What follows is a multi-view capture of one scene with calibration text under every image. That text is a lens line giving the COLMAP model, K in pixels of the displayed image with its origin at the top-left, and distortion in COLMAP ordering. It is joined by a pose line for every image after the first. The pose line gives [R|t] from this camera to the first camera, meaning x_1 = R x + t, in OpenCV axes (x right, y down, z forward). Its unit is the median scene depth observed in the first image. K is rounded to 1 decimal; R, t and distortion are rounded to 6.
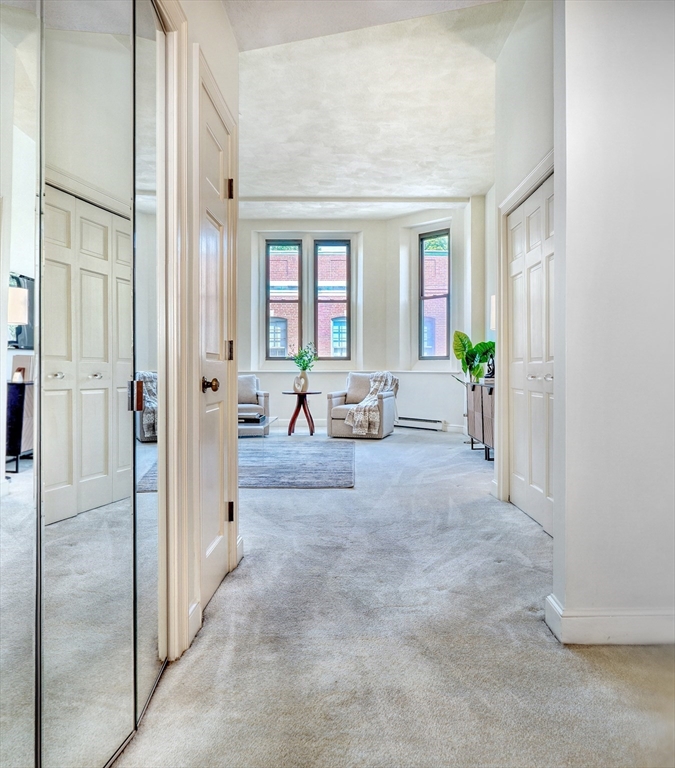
lens RADIAL K [[592.3, 0, 362.8], [0, 592.3, 369.8], [0, 0, 1]] dist [-0.000352, -0.000015]
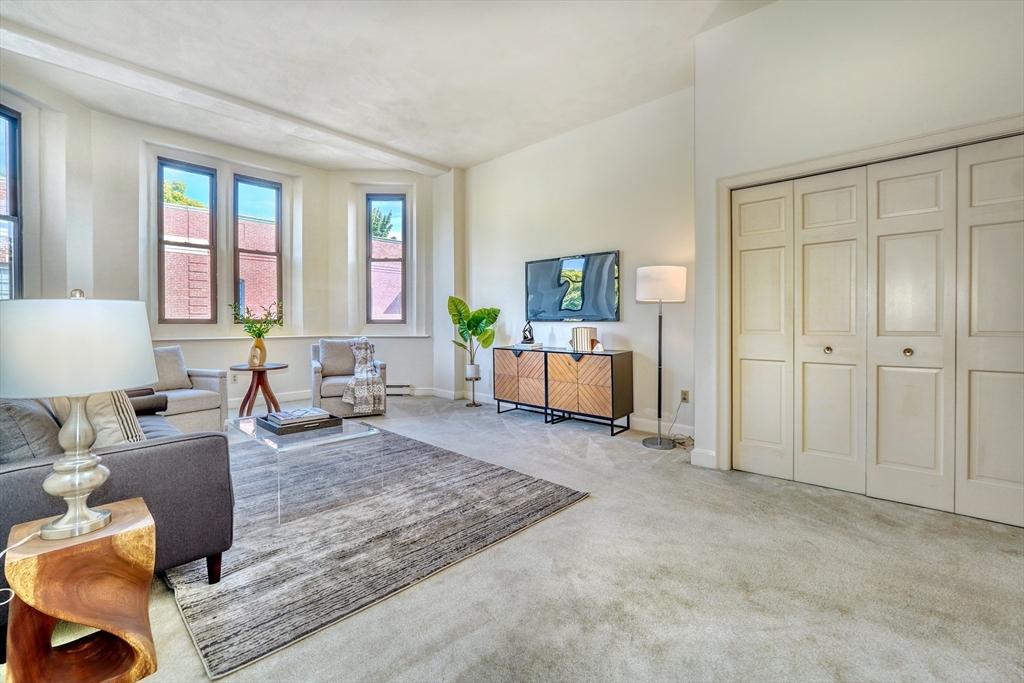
lens RADIAL K [[437.0, 0, 513.2], [0, 437.0, 323.2], [0, 0, 1]] dist [-0.016726, 0.005325]
pose [[0.695918, 0.001616, 0.718119, -0.293847], [0.003628, 0.999977, -0.005766, -0.014433], [-0.718112, 0.006618, 0.695896, 0.395076]]
